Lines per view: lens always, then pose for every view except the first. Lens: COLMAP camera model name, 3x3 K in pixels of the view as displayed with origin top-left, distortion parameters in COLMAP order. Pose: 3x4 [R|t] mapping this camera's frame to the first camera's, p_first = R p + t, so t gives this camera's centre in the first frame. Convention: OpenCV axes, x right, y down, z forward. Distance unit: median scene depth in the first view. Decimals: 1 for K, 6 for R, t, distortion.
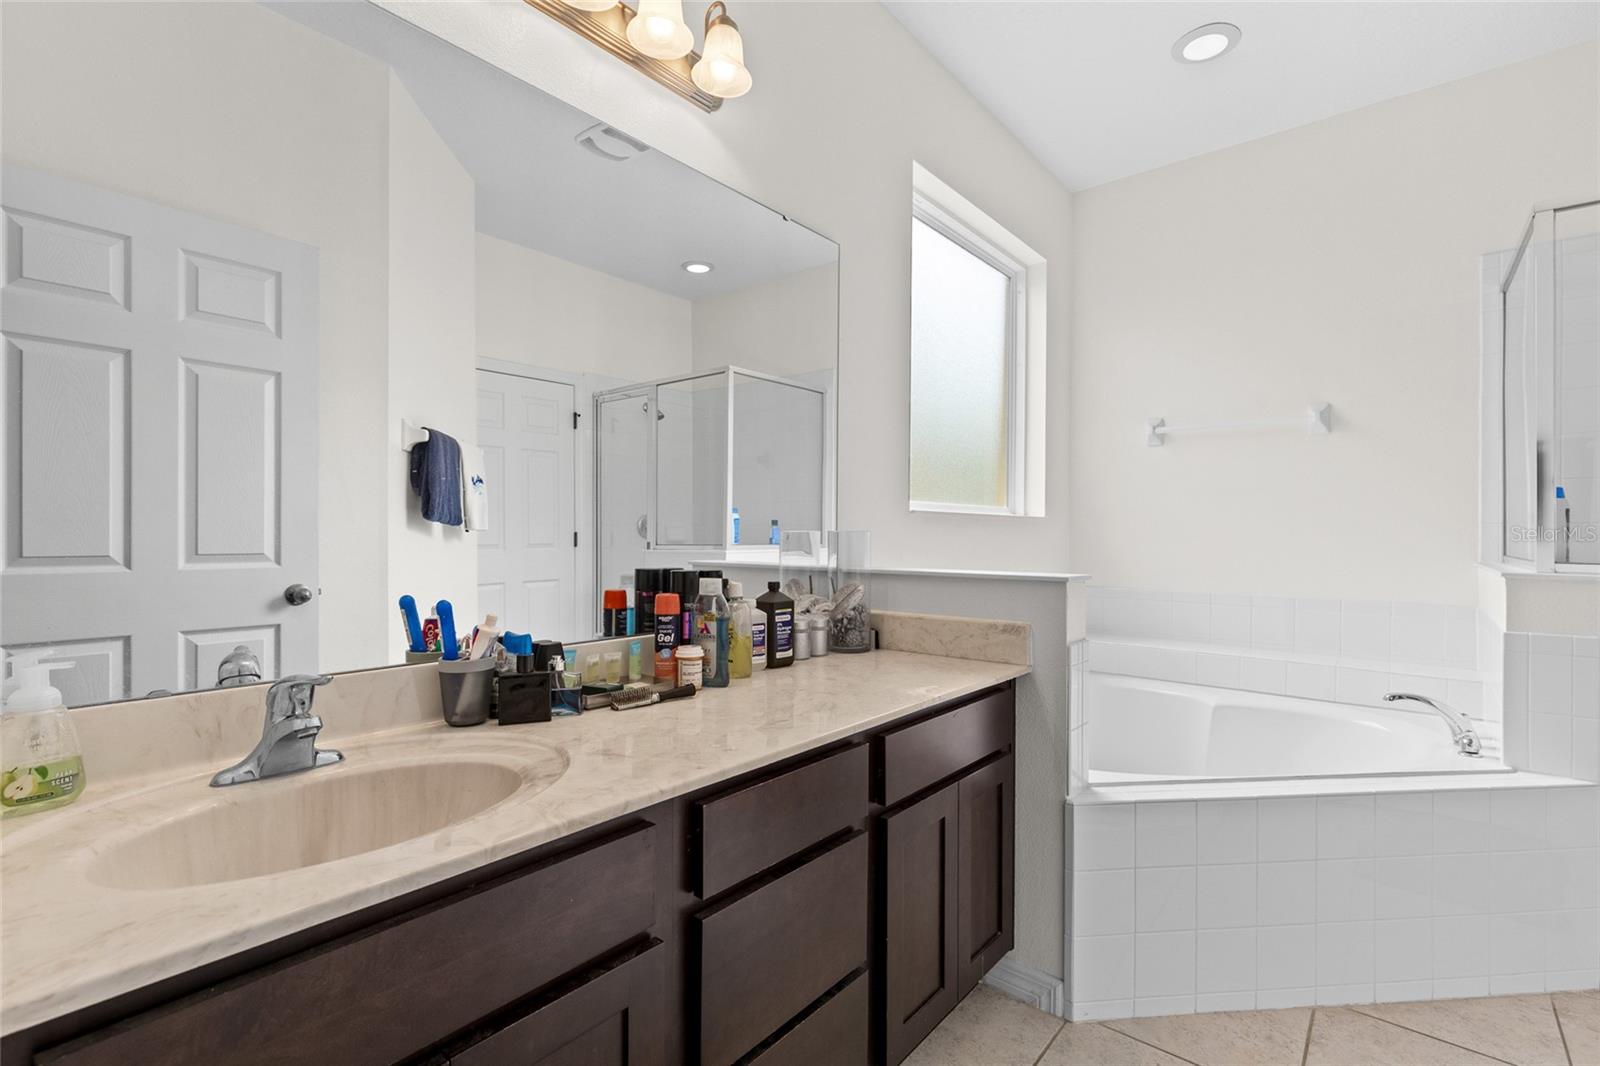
lens RADIAL K [[733.7, 0, 799.3], [0, 733.7, 529.4], [0, 0, 1]] dist [0.003423, 0.000039]
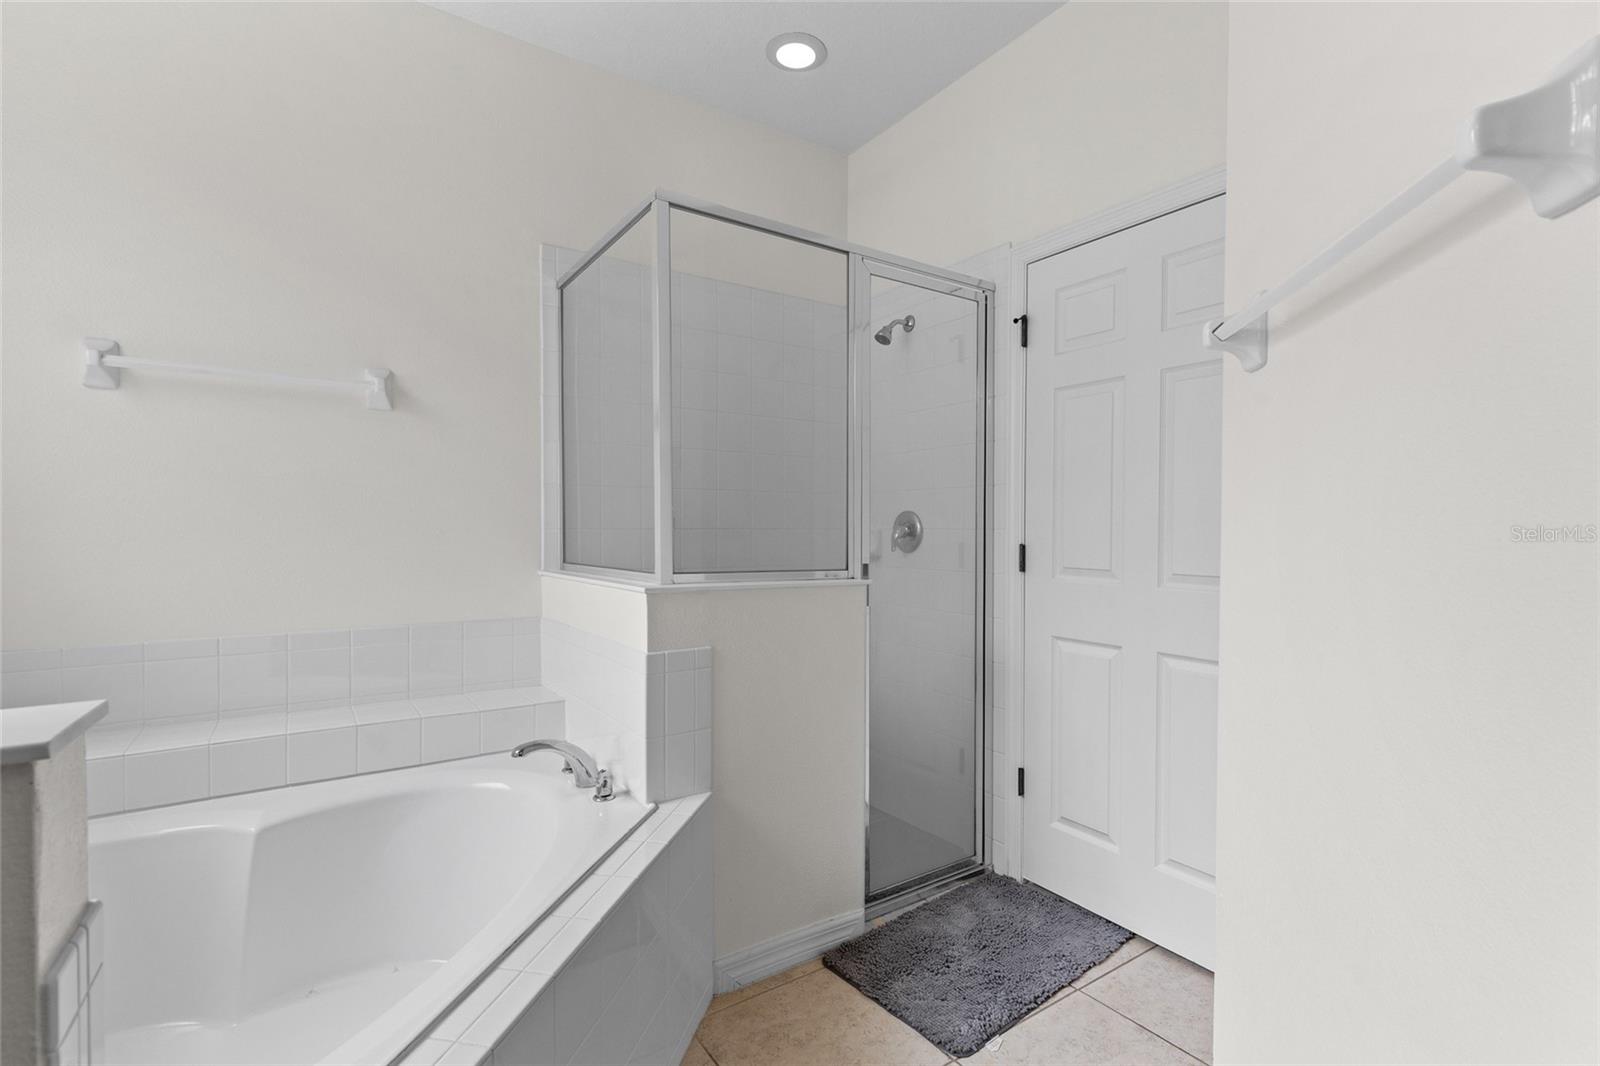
lens RADIAL K [[733.7, 0, 817.2], [0, 733.7, 541.4], [0, 0, 1]] dist [0.003423, 0.000039]
pose [[0.265753, -0.019202, 0.963850, 0.101489], [-0.001896, 0.999789, 0.020441, -0.011347], [-0.964039, -0.007260, 0.265660, 0.373390]]
